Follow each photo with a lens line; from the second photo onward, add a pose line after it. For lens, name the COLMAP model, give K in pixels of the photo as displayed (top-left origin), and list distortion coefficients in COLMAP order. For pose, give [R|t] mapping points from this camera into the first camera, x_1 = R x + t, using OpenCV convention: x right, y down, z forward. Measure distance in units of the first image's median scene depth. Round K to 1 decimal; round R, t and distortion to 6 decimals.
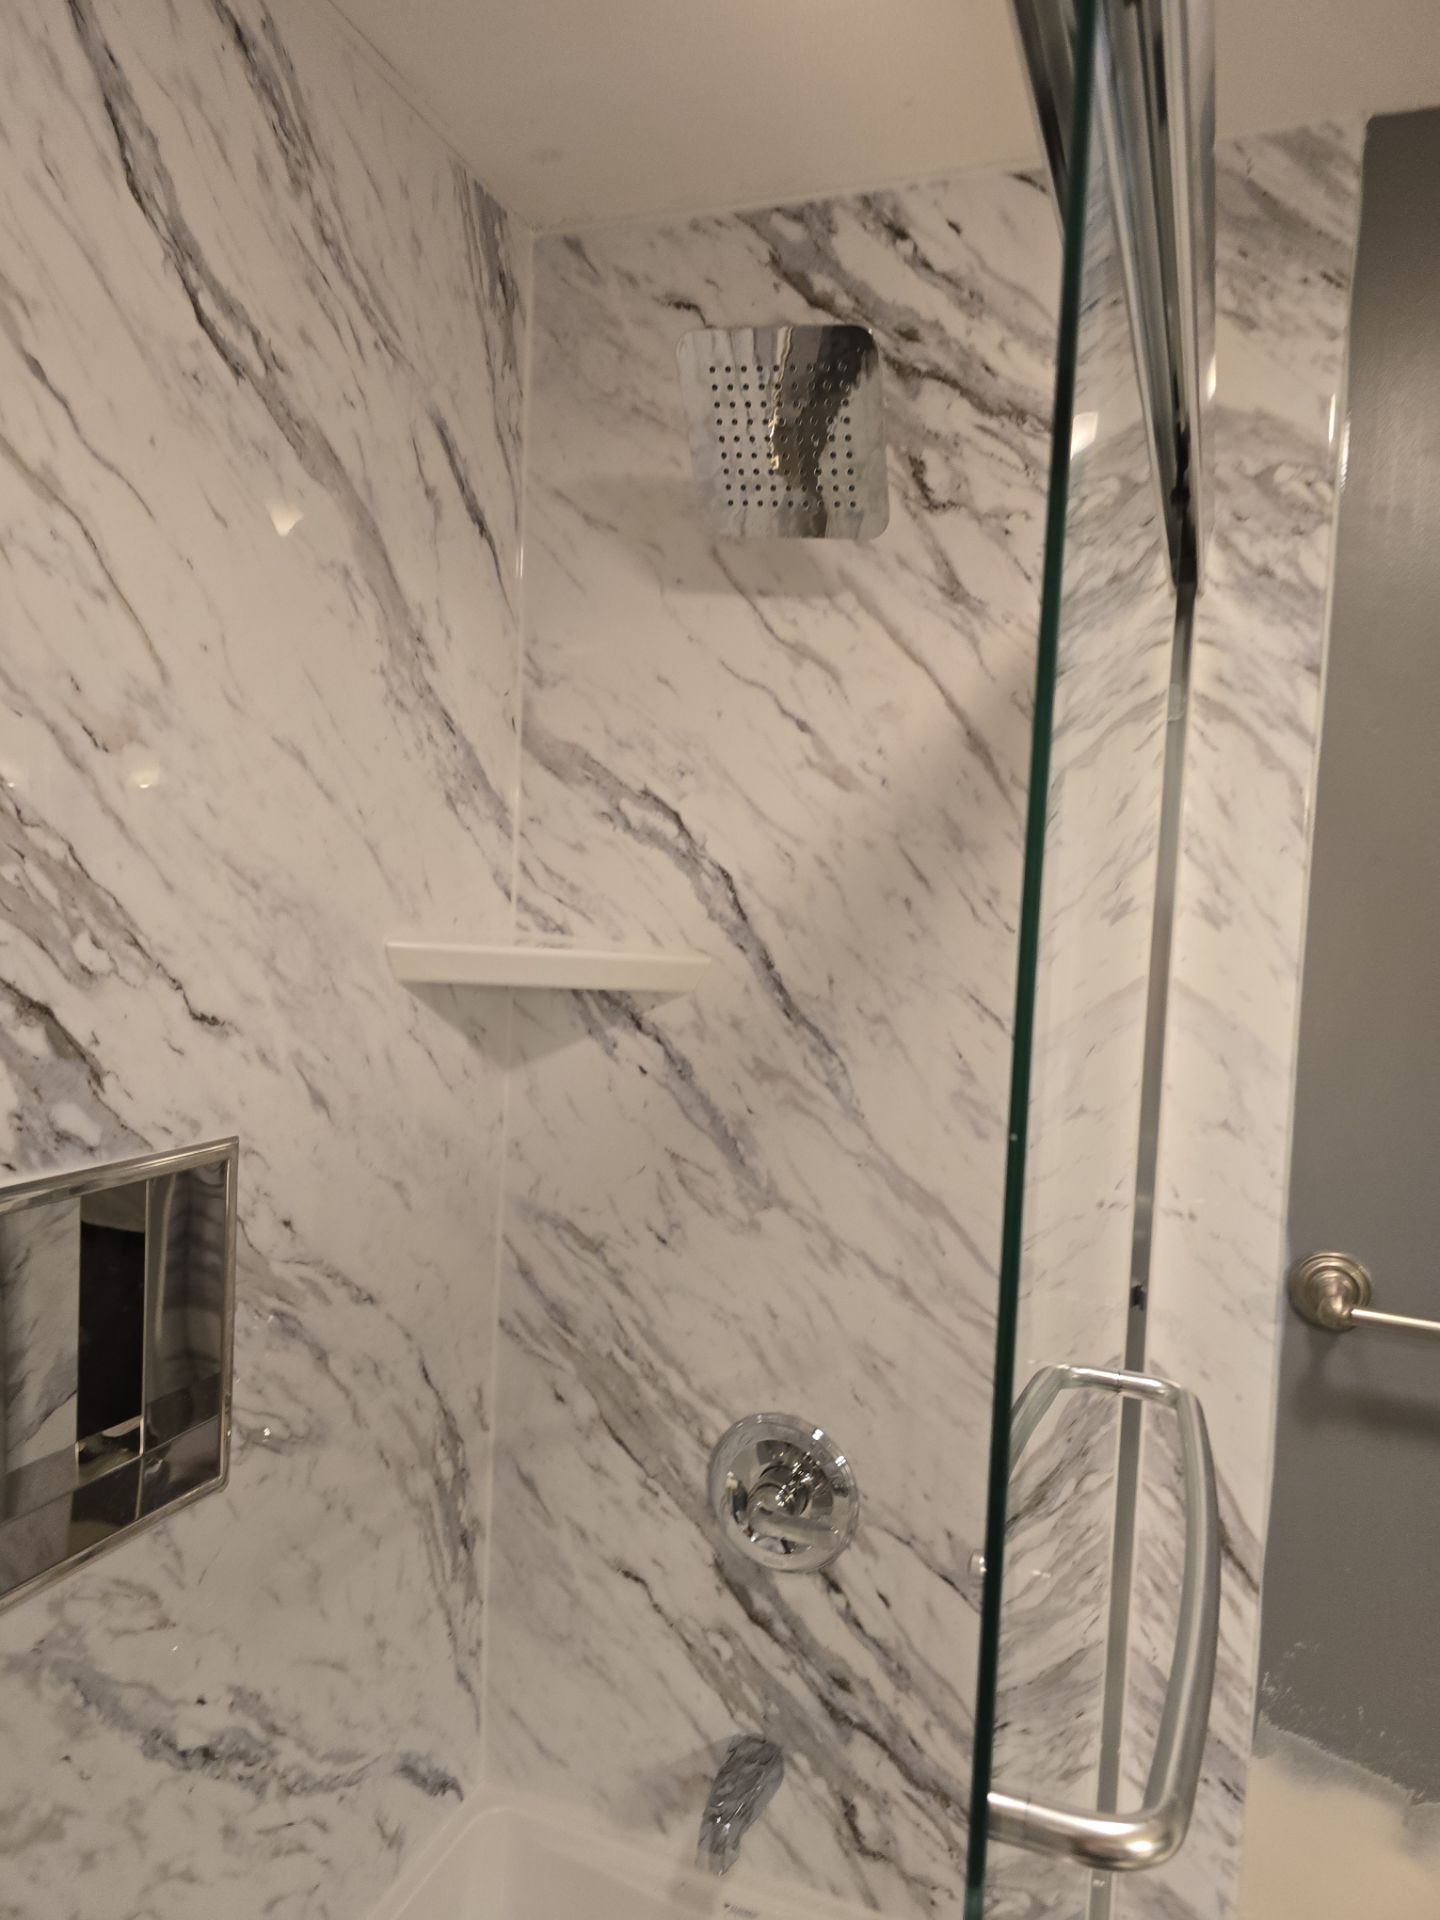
lens RADIAL K [[1287.9, 0, 715.9], [0, 1287.9, 957.7], [0, 0, 1]] dist [0.062669, -0.064290]
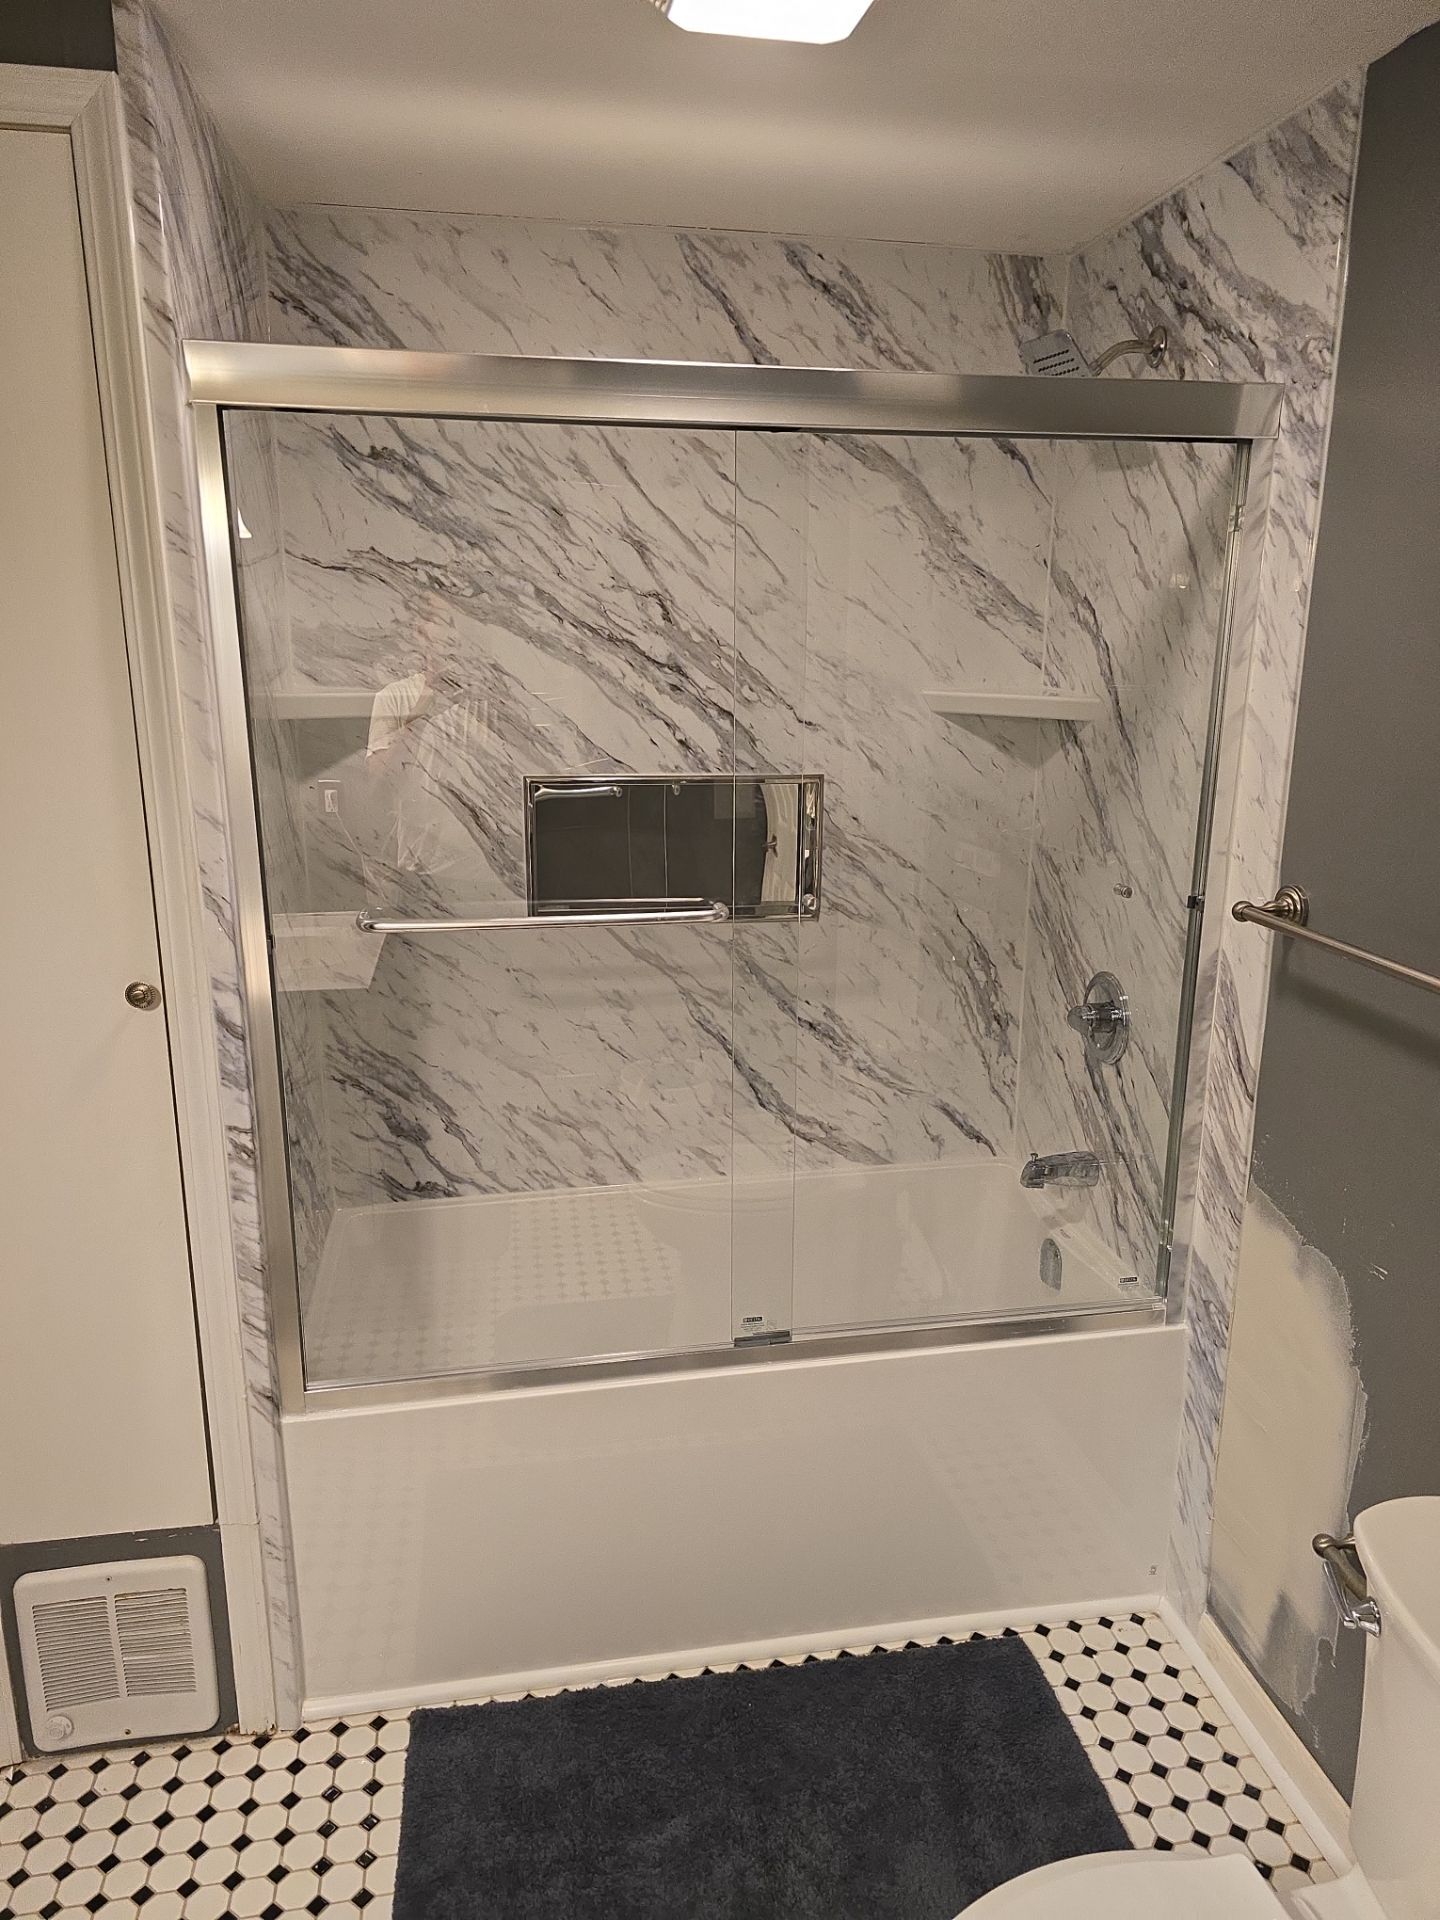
lens RADIAL K [[1288.5, 0, 704.6], [0, 1288.5, 958.6], [0, 0, 1]] dist [0.069281, -0.074701]
pose [[0.502174, 0.155555, -0.850661, 1.242335], [-0.024221, 0.985833, 0.165974, 0.065746], [0.864427, -0.062744, 0.498827, -0.306251]]
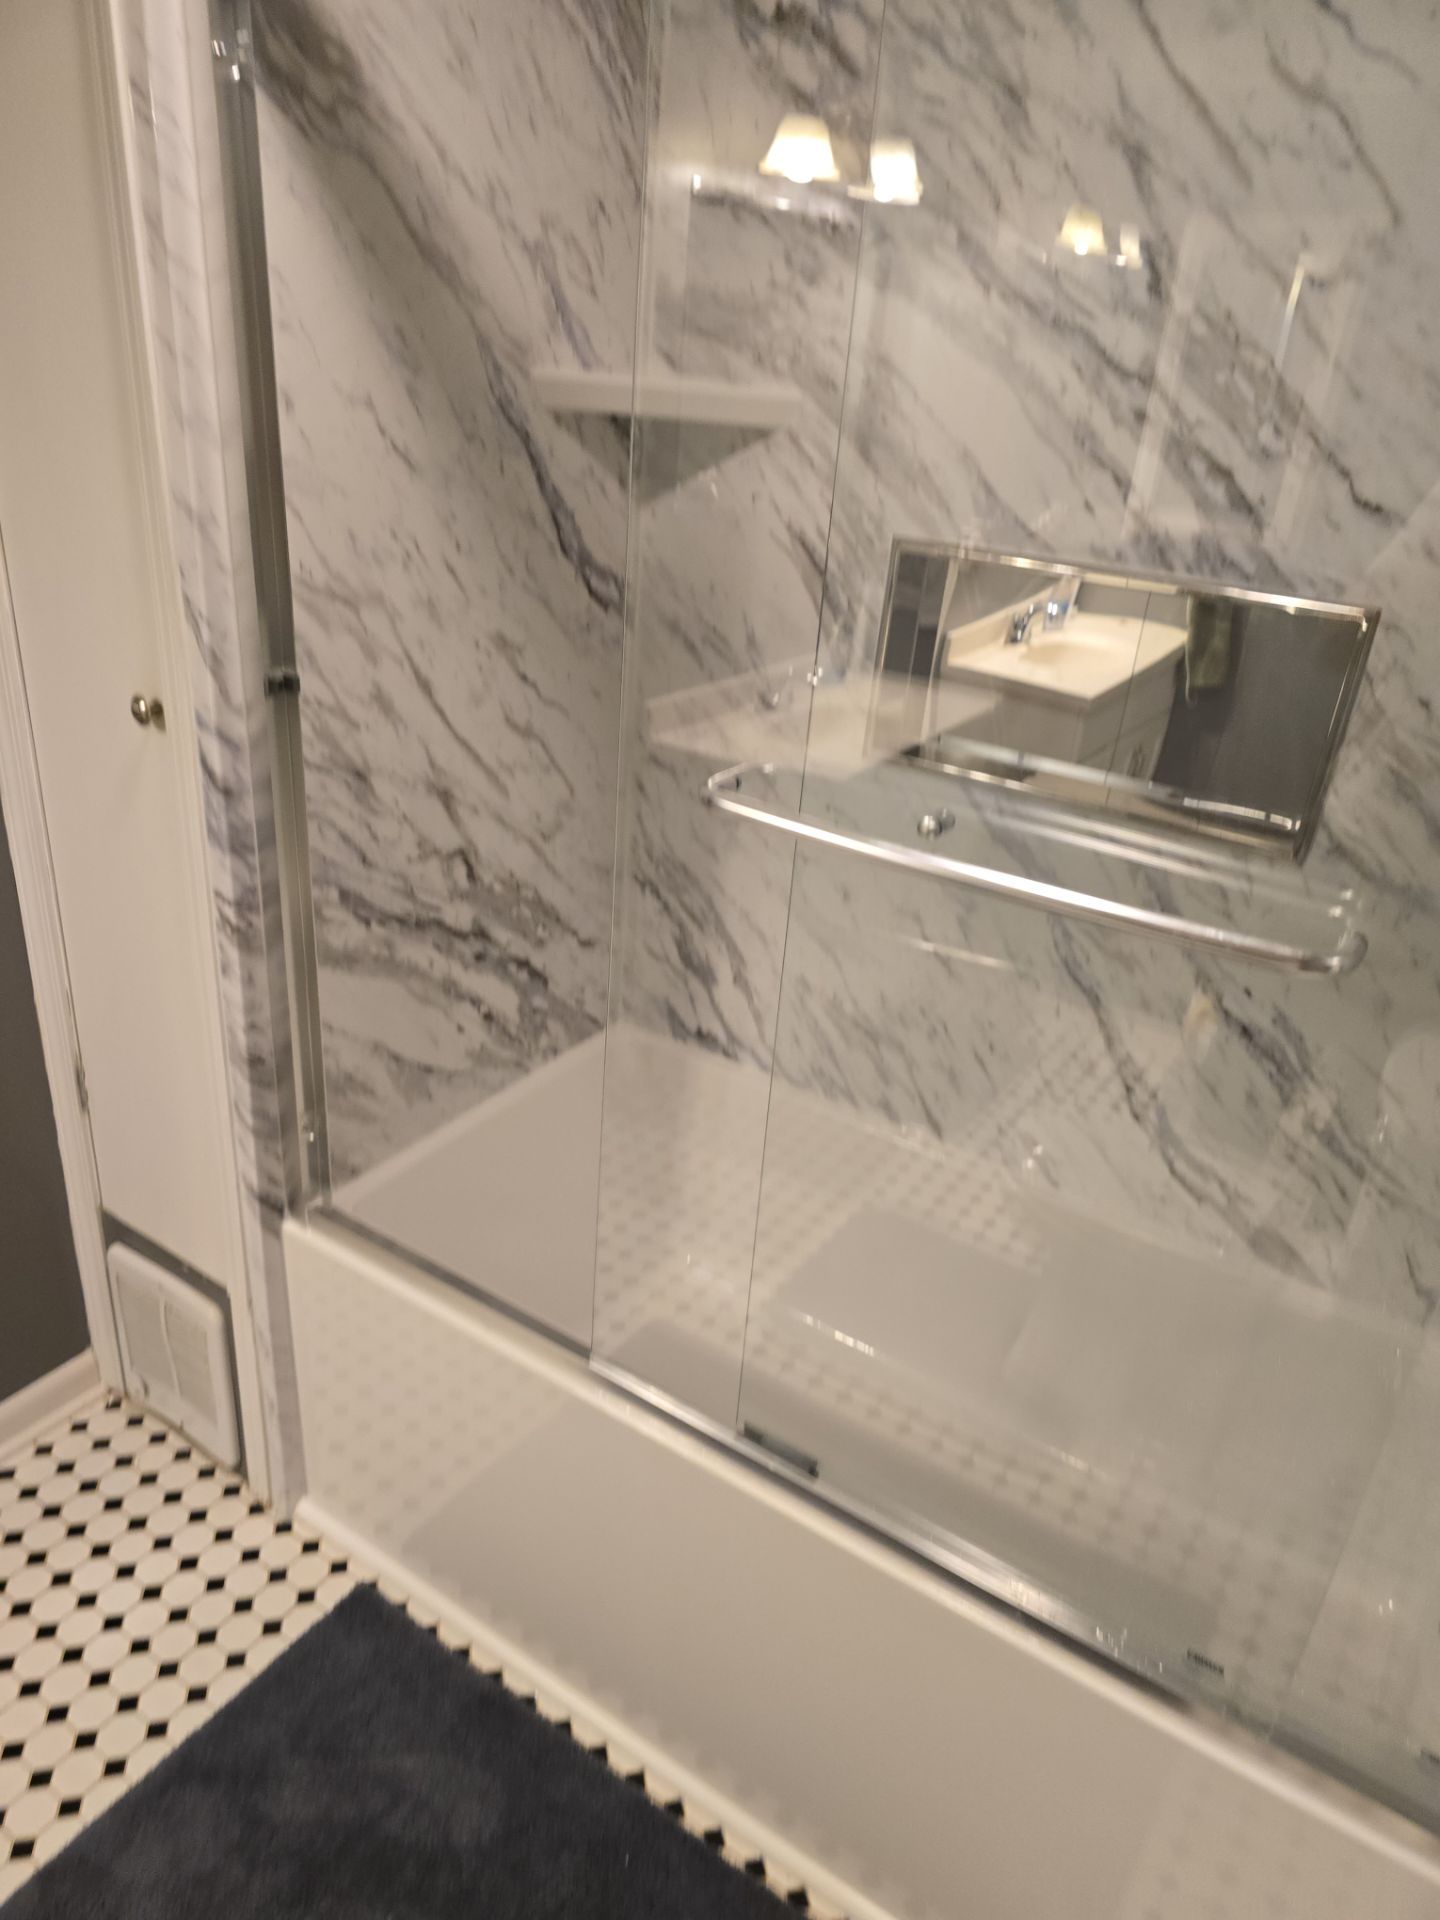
lens RADIAL K [[1274.3, 0, 708.0], [0, 1274.3, 957.4], [0, 0, 1]] dist [0.066699, -0.067127]
pose [[-0.220622, 0.350613, -0.910163, 0.839644], [-0.137270, 0.912707, 0.384867, 0.039164], [0.965652, 0.209848, -0.153234, 0.486552]]
